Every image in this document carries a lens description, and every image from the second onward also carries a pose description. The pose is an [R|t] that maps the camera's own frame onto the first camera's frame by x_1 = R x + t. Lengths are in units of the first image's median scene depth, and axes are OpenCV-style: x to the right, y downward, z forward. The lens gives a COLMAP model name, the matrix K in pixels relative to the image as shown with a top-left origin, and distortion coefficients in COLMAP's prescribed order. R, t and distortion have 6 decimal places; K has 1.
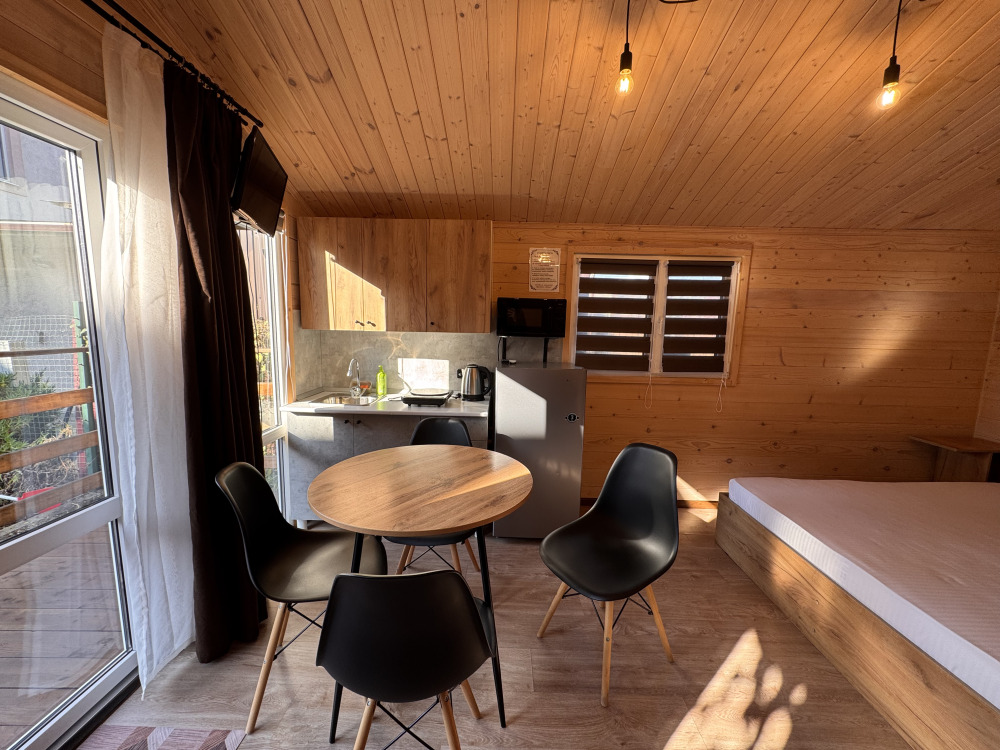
lens RADIAL K [[395.4, 0, 502.1], [0, 395.4, 375.9], [0, 0, 1]] dist [0.001957, -0.000682]
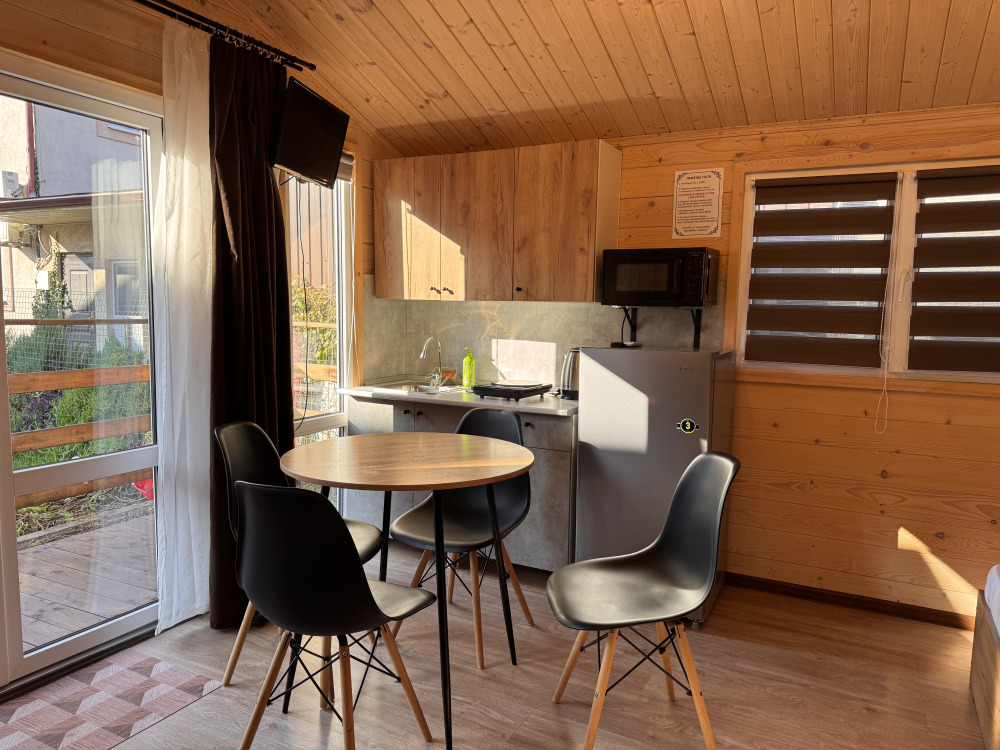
lens RADIAL K [[699.3, 0, 504.5], [0, 699.3, 379.1], [0, 0, 1]] dist [0.068304, -0.077938]
pose [[0.893942, 0.041054, -0.446298, 0.393759], [-0.057184, 0.998105, -0.022727, 0.067065], [0.444519, 0.045837, 0.894596, -0.167295]]
